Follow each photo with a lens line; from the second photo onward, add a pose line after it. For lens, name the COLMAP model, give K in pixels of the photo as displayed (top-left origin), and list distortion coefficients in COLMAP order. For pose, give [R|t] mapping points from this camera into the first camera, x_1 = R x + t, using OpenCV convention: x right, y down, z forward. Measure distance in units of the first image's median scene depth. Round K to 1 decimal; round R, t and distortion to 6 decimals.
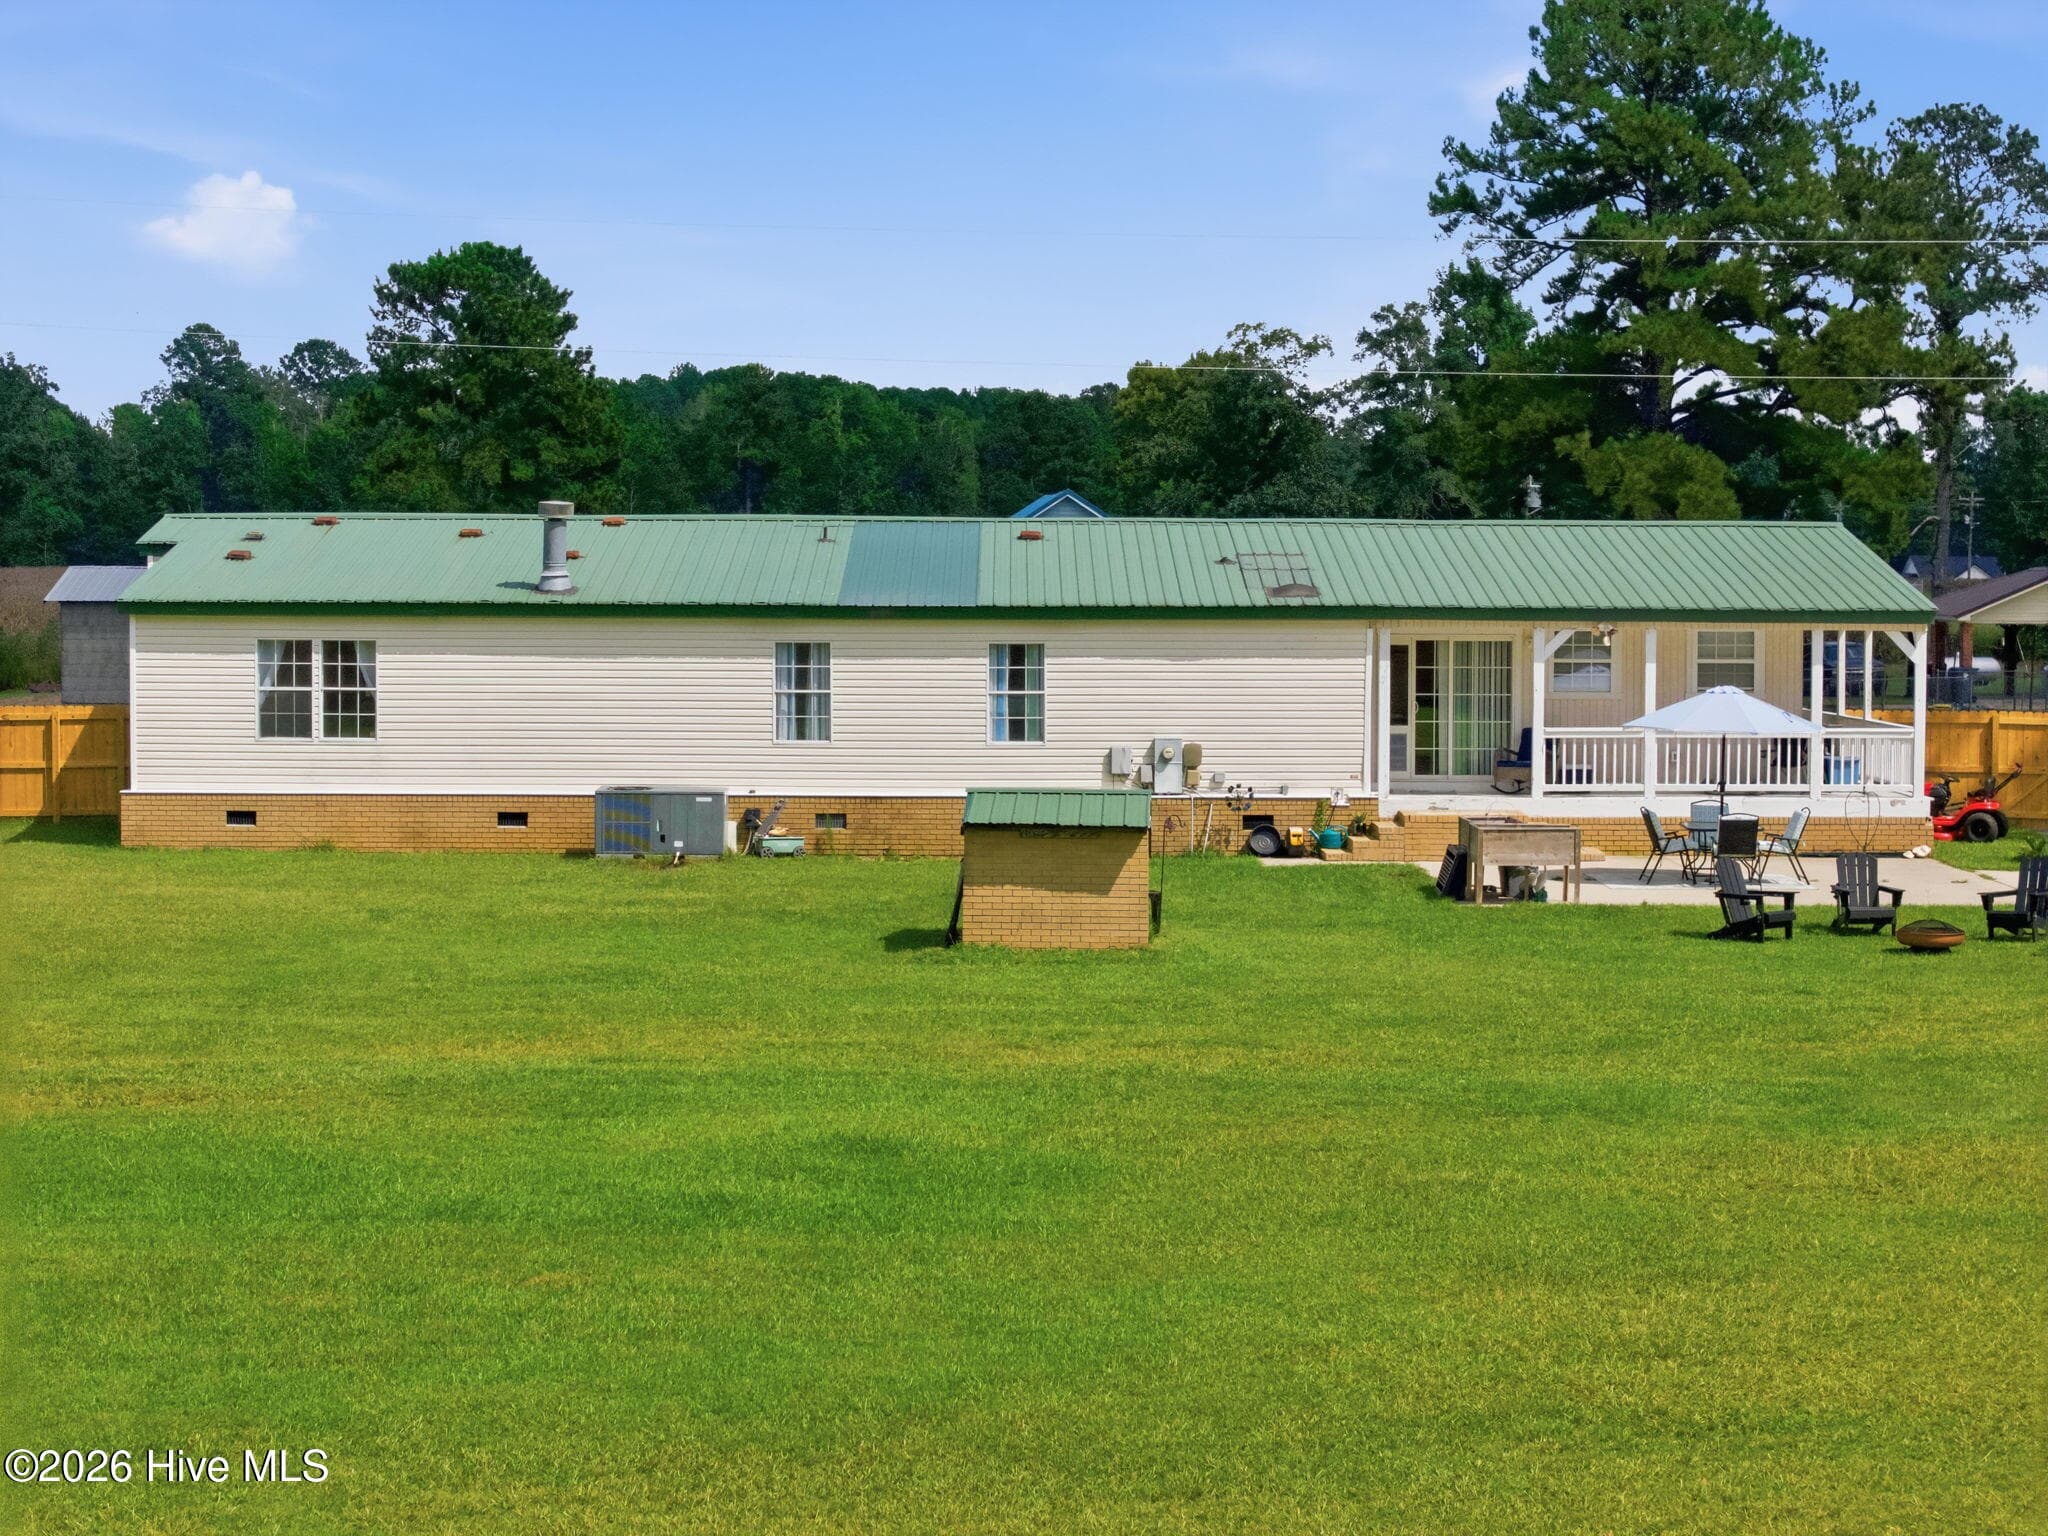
lens RADIAL K [[4080.8, 0, 1028.2], [0, 4080.8, 771.2], [0, 0, 1]] dist [-0.147149, 0.000000]
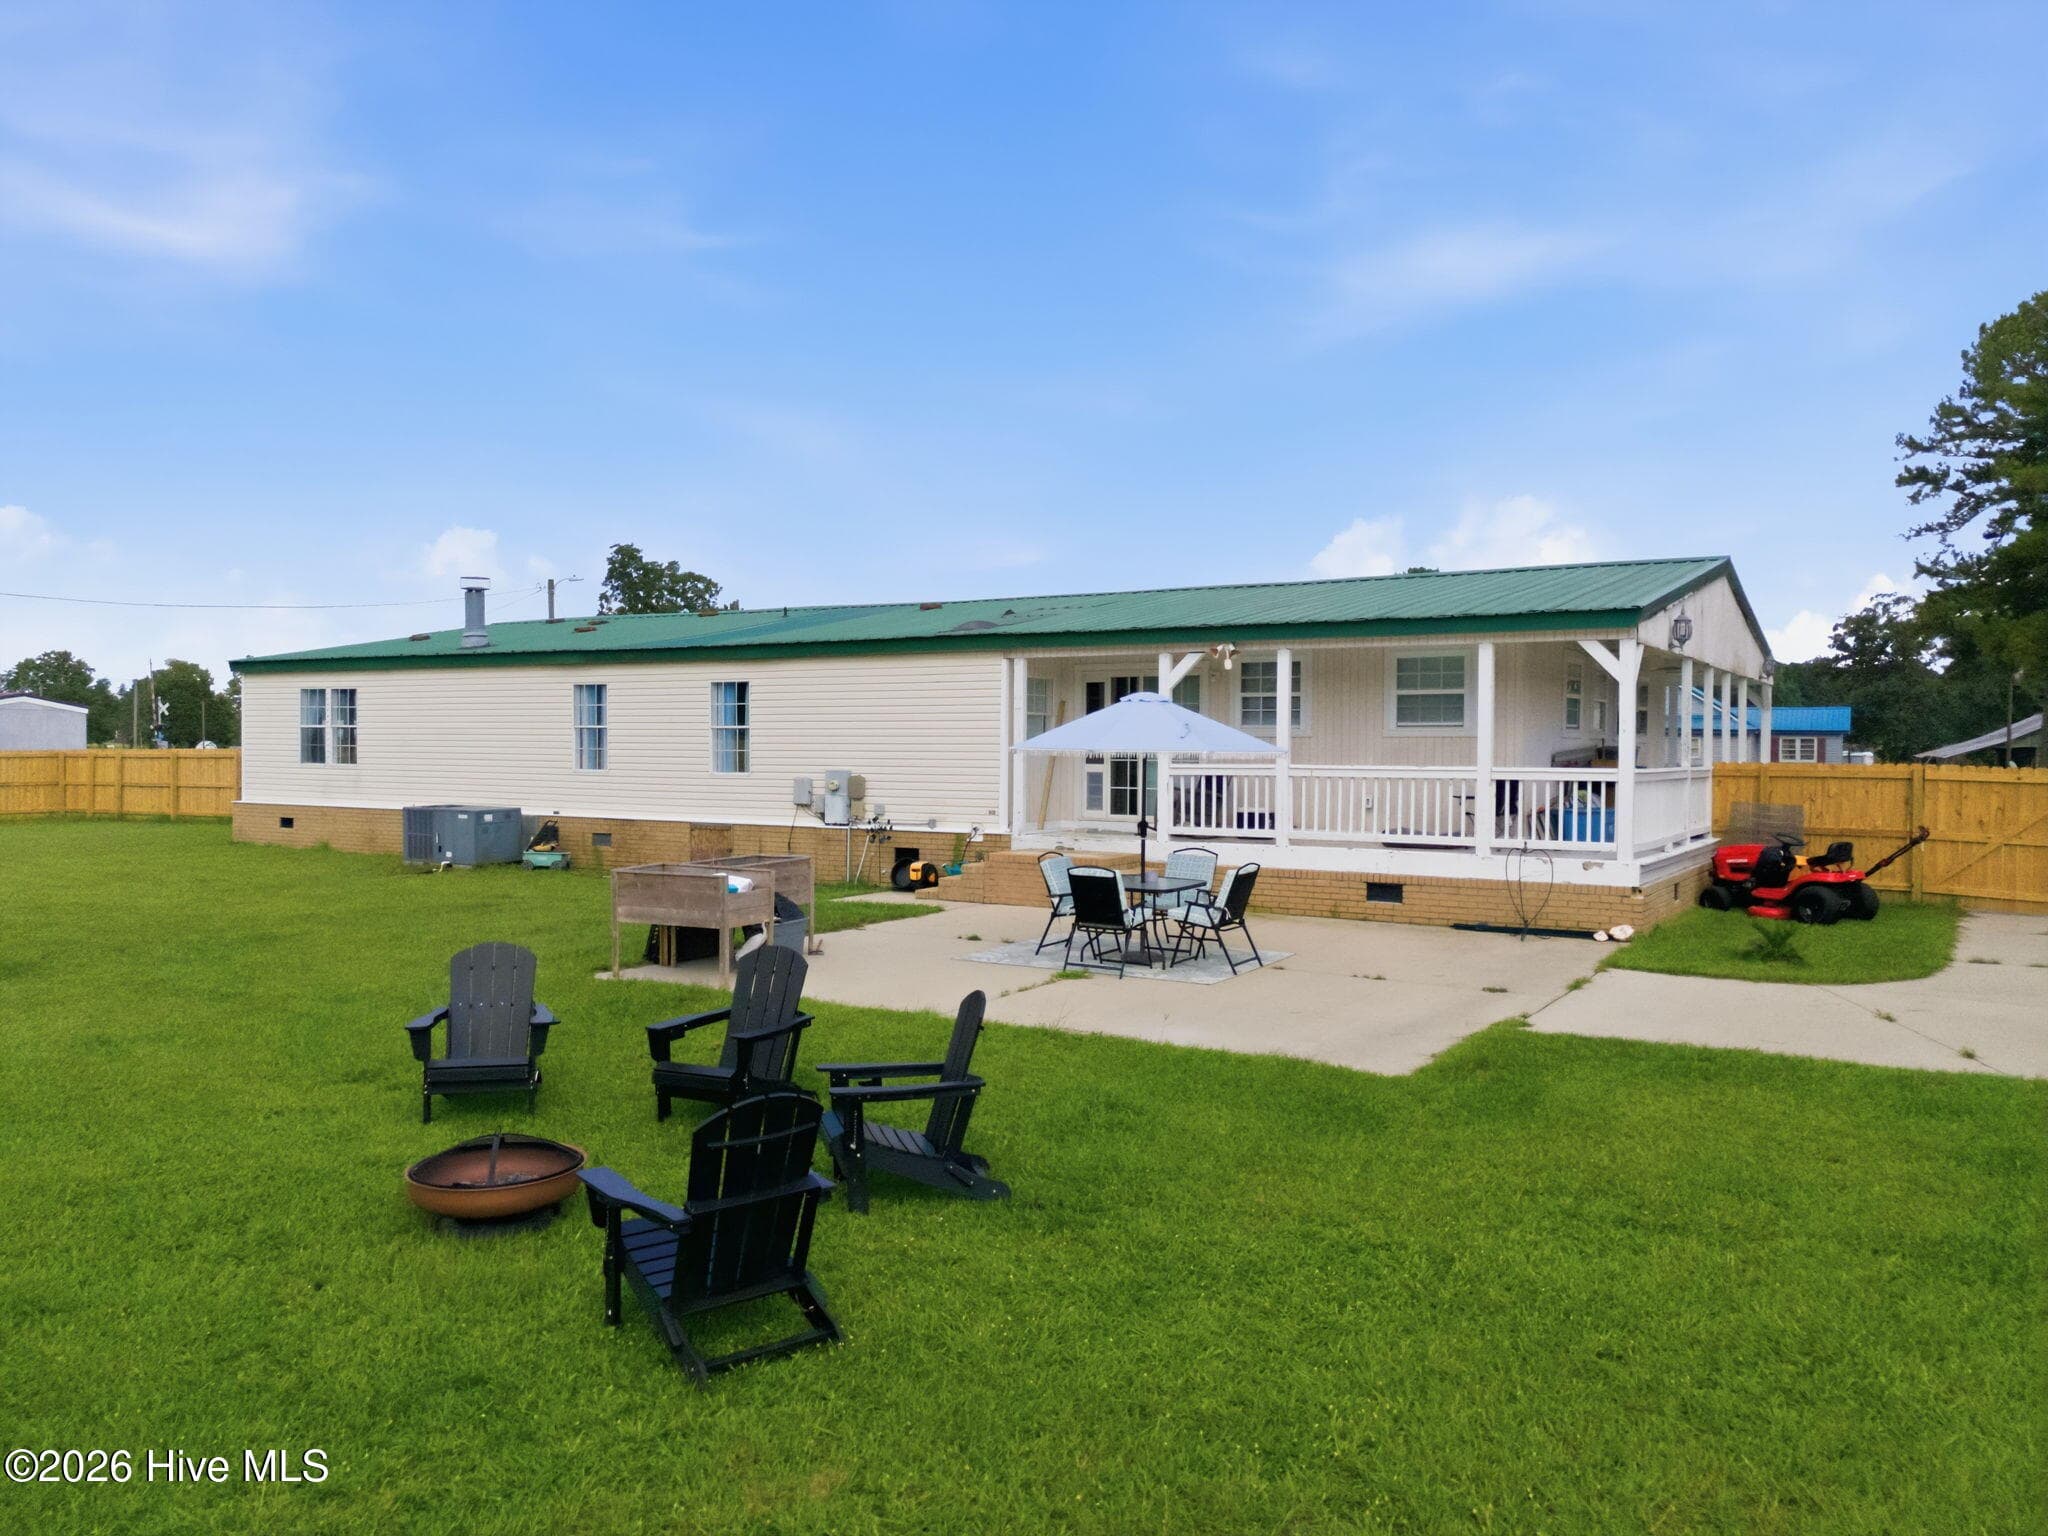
lens RADIAL K [[1501.5, 0, 1027.2], [0, 1501.5, 749.2], [0, 0, 1]] dist [0.077603, -0.070000]
pose [[0.847616, 0.002892, -0.530602, 0.275001], [-0.031031, 0.998544, -0.044128, 0.001852], [0.529701, 0.053868, 0.846472, 0.700550]]
